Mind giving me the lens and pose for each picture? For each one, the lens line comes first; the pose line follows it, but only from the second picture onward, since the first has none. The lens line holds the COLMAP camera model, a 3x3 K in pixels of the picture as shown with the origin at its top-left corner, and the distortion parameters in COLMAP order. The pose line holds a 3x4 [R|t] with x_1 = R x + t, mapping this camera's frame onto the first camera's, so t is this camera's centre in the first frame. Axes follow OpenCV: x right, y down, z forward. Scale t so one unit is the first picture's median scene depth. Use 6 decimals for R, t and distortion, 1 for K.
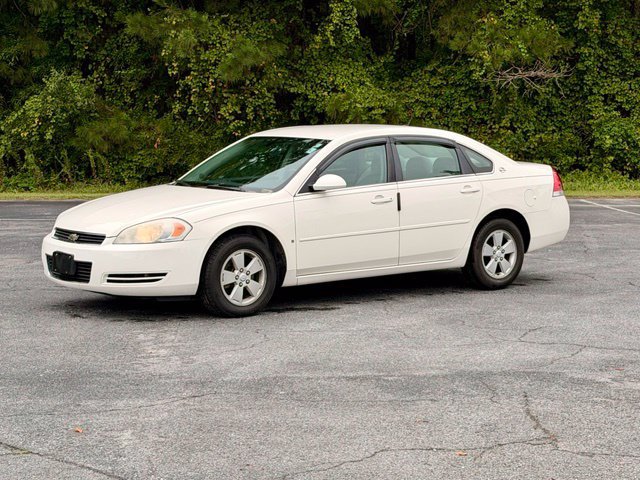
lens RADIAL K [[1419.8, 0, 320.0], [0, 1419.8, 240.0], [0, 0, 1]] dist [0.103965, 0.336996]
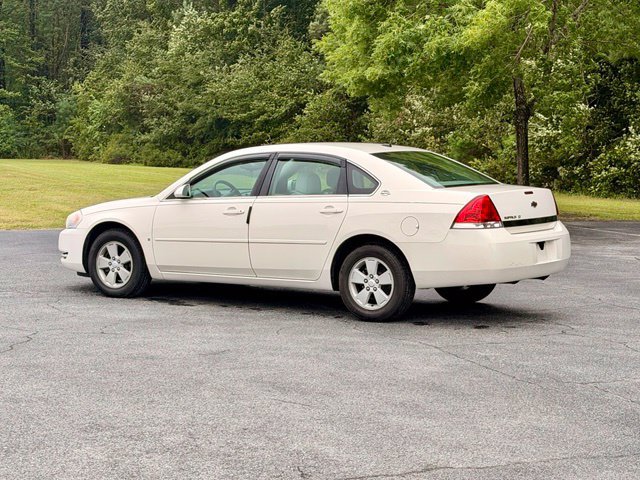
lens RADIAL K [[1419.8, 0, 320.0], [0, 1419.8, 240.0], [0, 0, 1]] dist [0.103965, 0.336996]
pose [[0.323402, 0.068504, -0.943779, 1.050183], [-0.100367, 0.994233, 0.037774, -0.052940], [0.940924, 0.082508, 0.328412, 0.708951]]
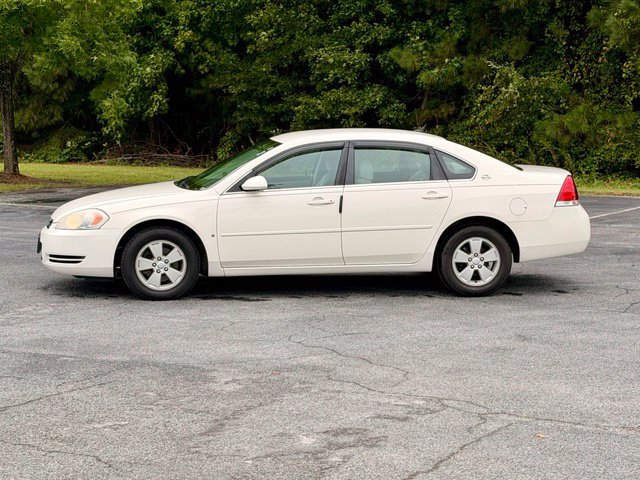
lens RADIAL K [[1419.8, 0, 320.0], [0, 1419.8, 240.0], [0, 0, 1]] dist [0.103965, 0.336996]
pose [[0.861108, 0.057378, -0.505174, 0.569685], [-0.052664, 0.998333, 0.023622, -0.024383], [0.505687, 0.006263, 0.862694, 0.092743]]
